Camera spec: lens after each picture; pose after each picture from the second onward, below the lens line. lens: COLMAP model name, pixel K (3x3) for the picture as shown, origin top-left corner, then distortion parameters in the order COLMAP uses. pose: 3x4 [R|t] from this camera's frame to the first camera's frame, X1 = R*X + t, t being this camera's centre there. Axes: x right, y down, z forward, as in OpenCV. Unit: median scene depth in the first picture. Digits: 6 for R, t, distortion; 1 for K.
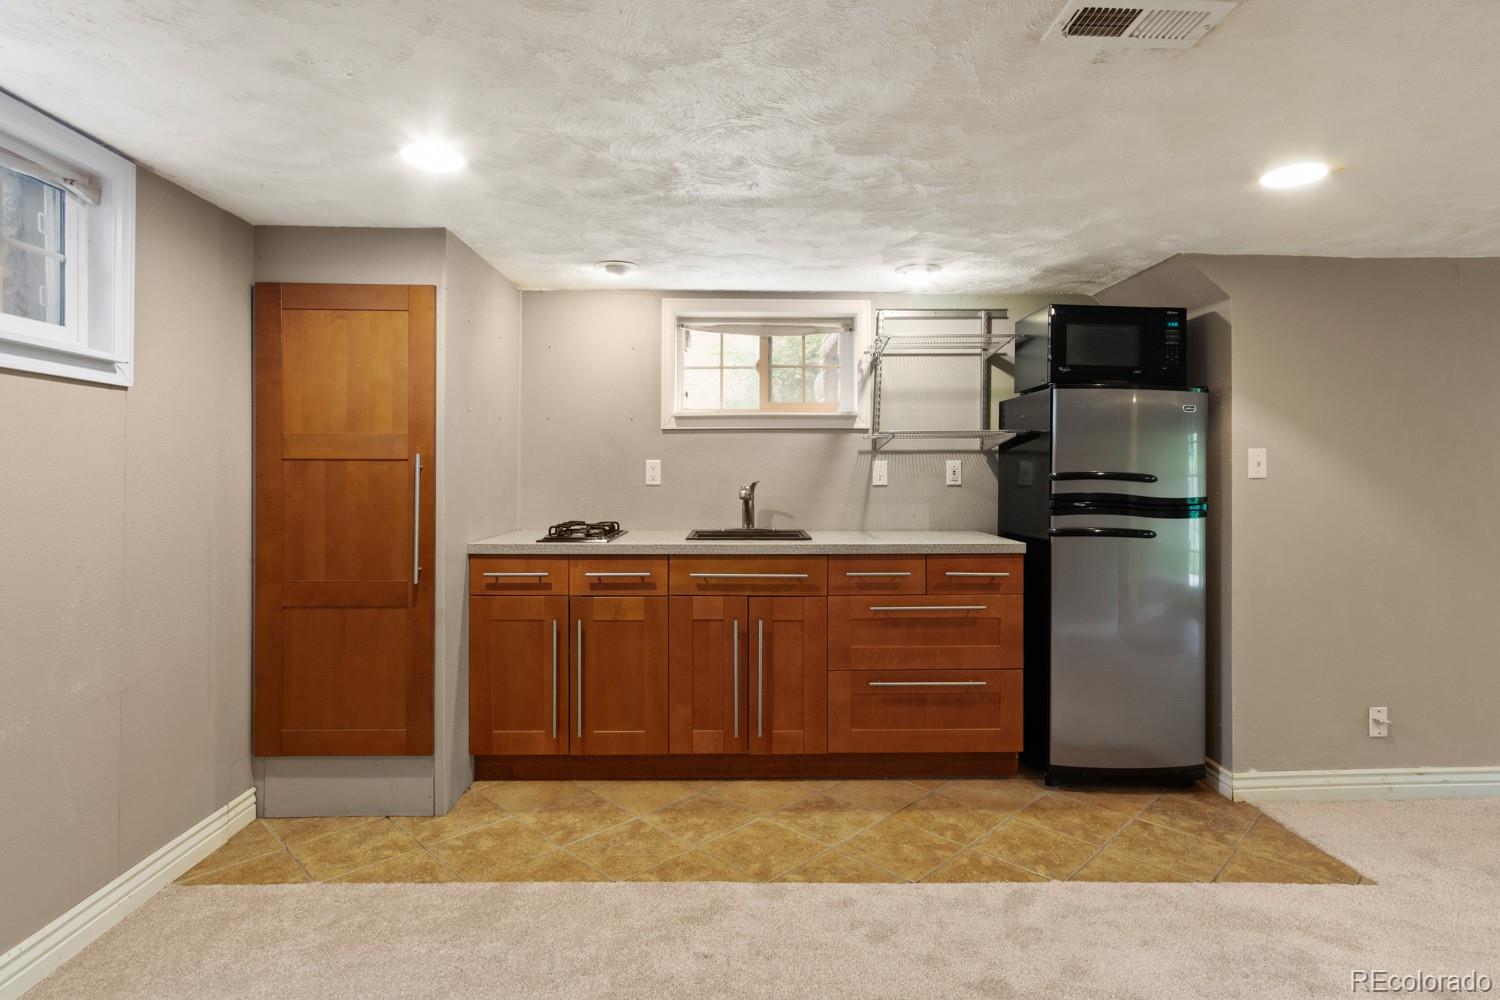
lens RADIAL K [[759.0, 0, 763.2], [0, 759.0, 467.4], [0, 0, 1]] dist [-0.001992, 0.003857]
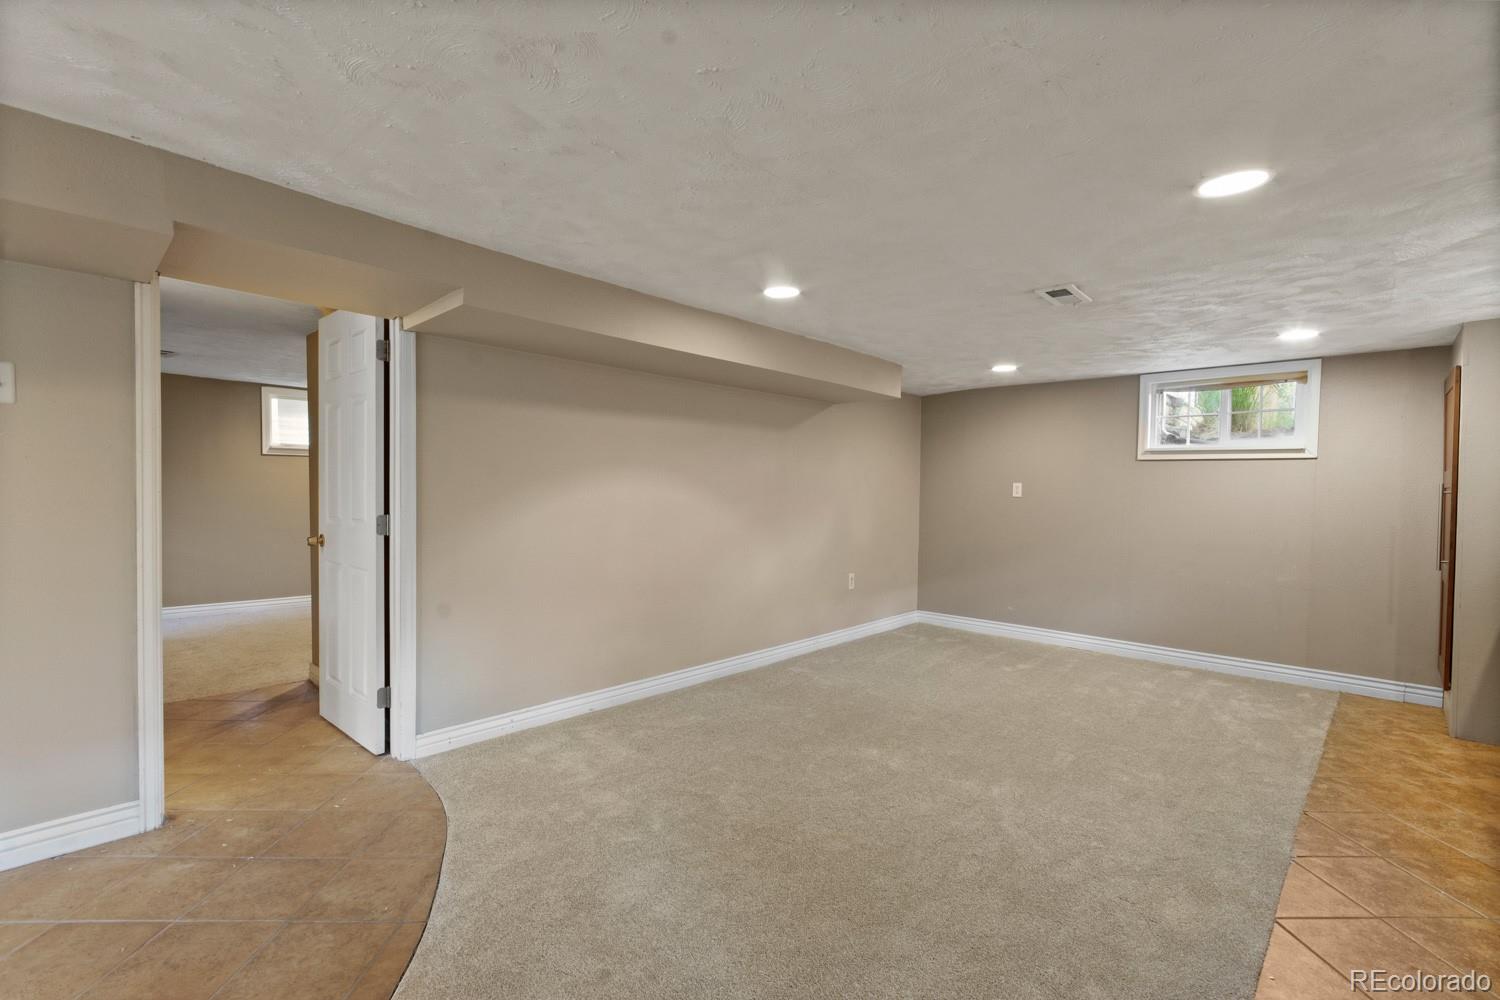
lens RADIAL K [[673.0, 0, 738.7], [0, 673.0, 503.6], [0, 0, 1]] dist [0.003814, 0.000788]
pose [[-0.712986, 0.003275, -0.701170, 1.296134], [-0.011462, 0.999801, 0.016326, 0.013772], [0.701084, 0.019677, -0.712807, 0.873717]]
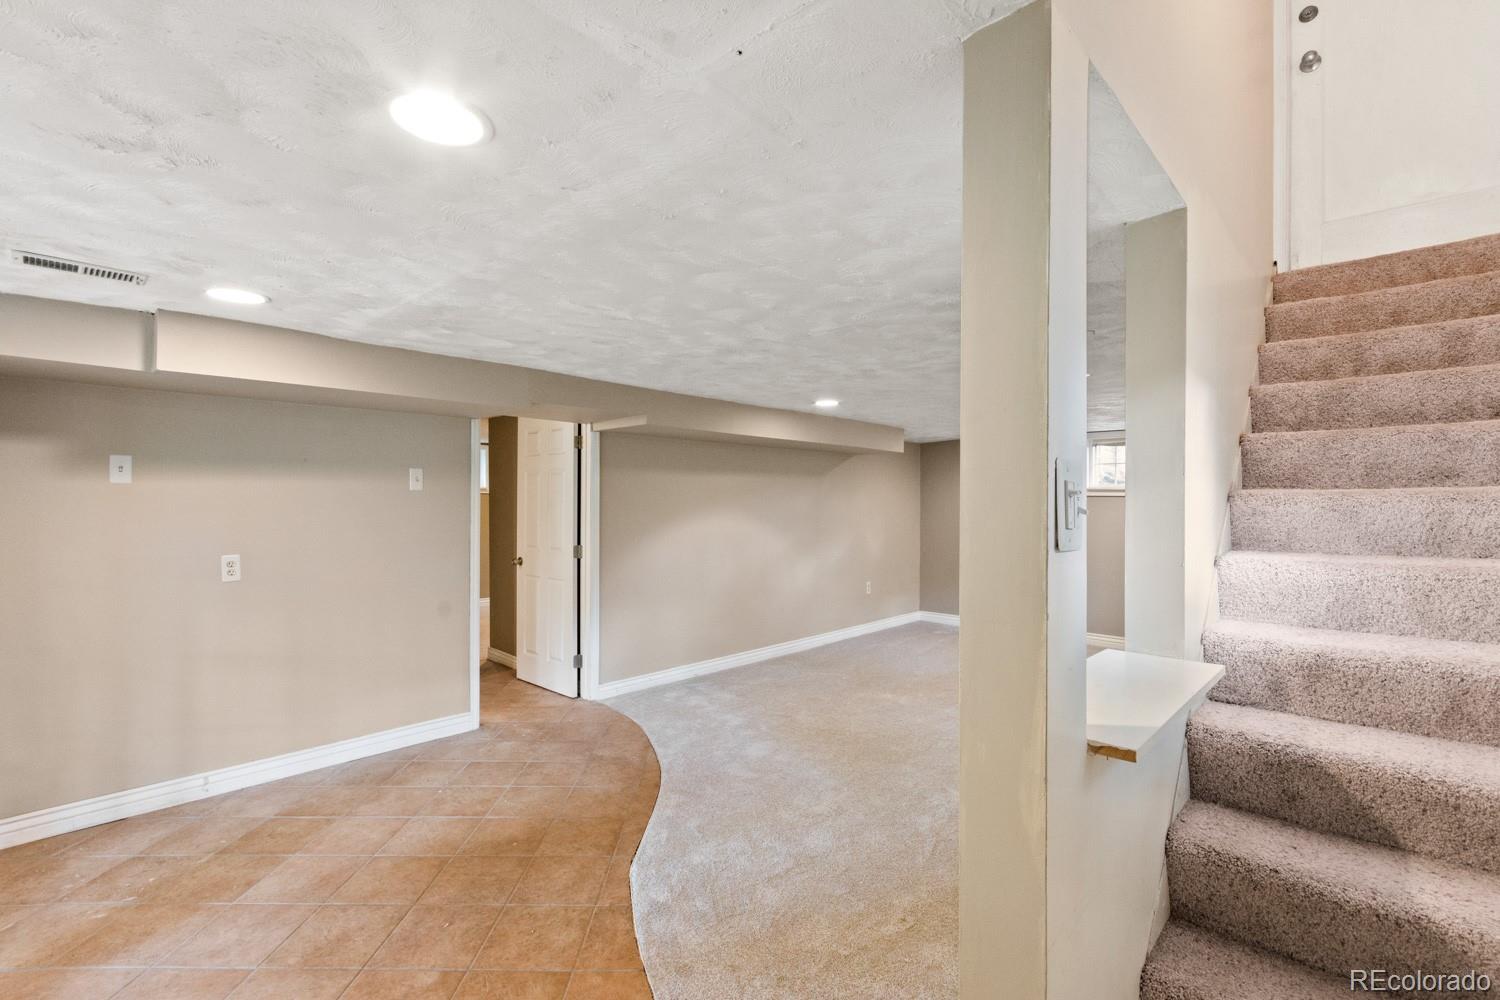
lens RADIAL K [[673.0, 0, 735.4], [0, 673.0, 500.9], [0, 0, 1]] dist [0.003814, 0.000788]
pose [[-0.722436, -0.006047, -0.691412, 1.802014], [-0.003486, 0.999981, -0.005103, -0.045901], [0.691429, -0.001277, -0.722443, 1.197722]]
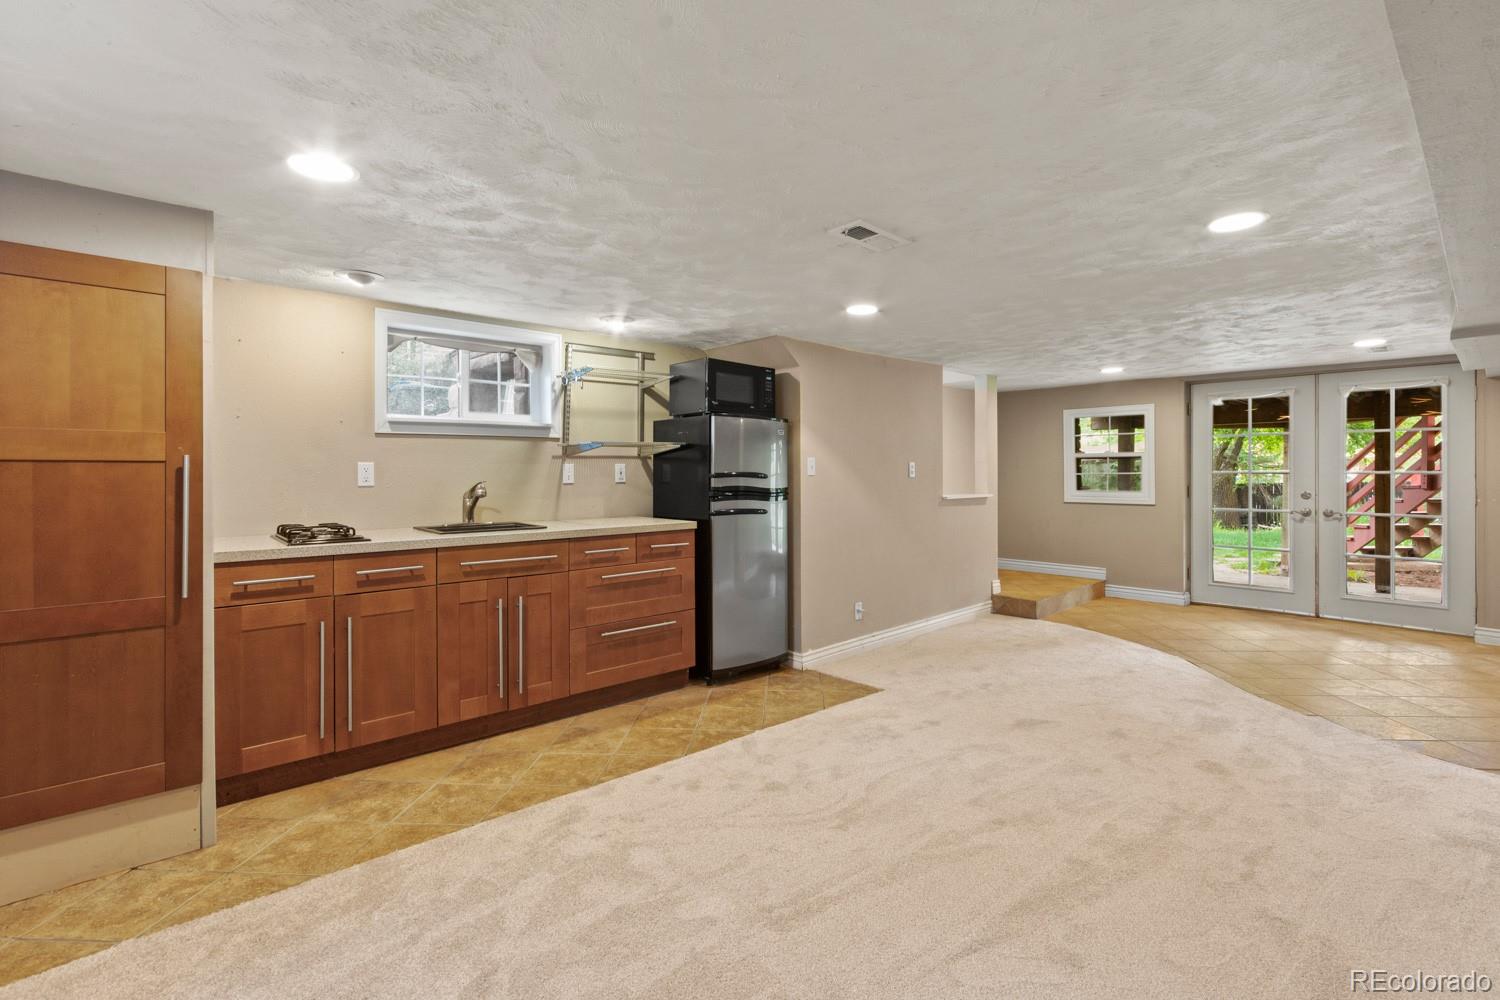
lens RADIAL K [[673.0, 0, 744.3], [0, 673.0, 473.3], [0, 0, 1]] dist [0.003814, 0.000788]
pose [[0.768621, -0.005378, 0.639682, -0.409987], [0.001319, 0.999976, 0.006821, -0.000698], [-0.639703, -0.004399, 0.768610, -0.045426]]
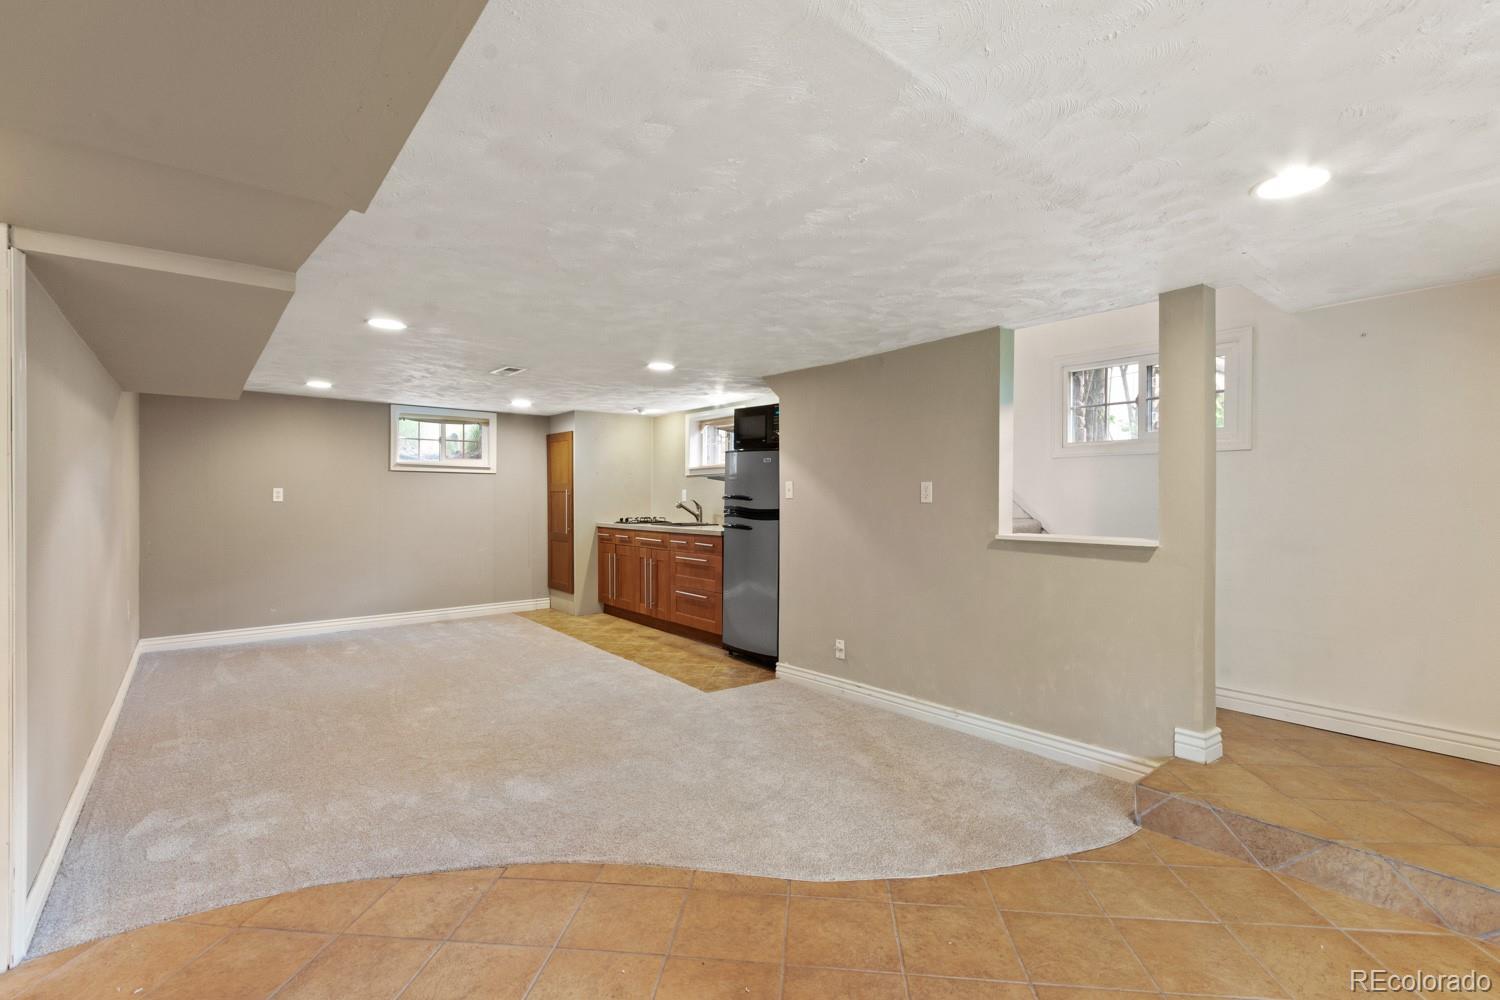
lens RADIAL K [[673.0, 0, 770.2], [0, 673.0, 495.9], [0, 0, 1]] dist [0.003814, 0.000788]
pose [[0.625428, -0.001926, -0.780280, 1.831573], [0.006013, 0.999979, 0.002351, 0.004619], [0.780259, -0.006162, 0.625426, -0.009978]]
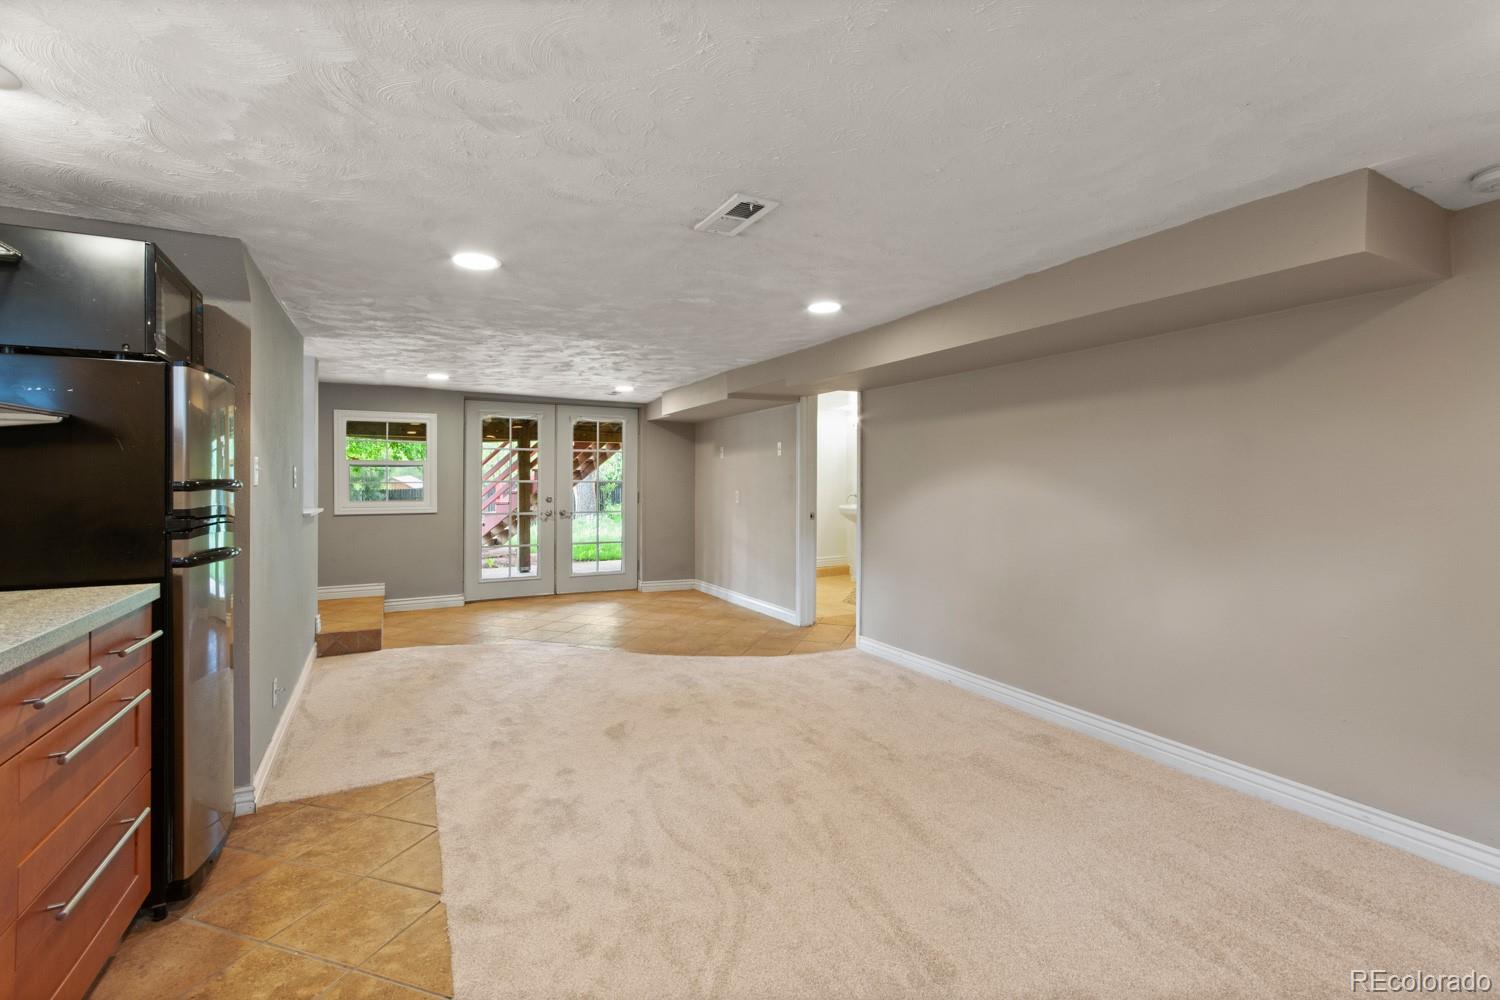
lens RADIAL K [[673.0, 0, 741.9], [0, 673.0, 488.8], [0, 0, 1]] dist [0.003814, 0.000788]
pose [[-0.418323, -0.014450, 0.908183, -0.430050], [-0.007287, 0.999895, 0.012552, 0.003366], [-0.908269, -0.001367, -0.418384, 0.785101]]
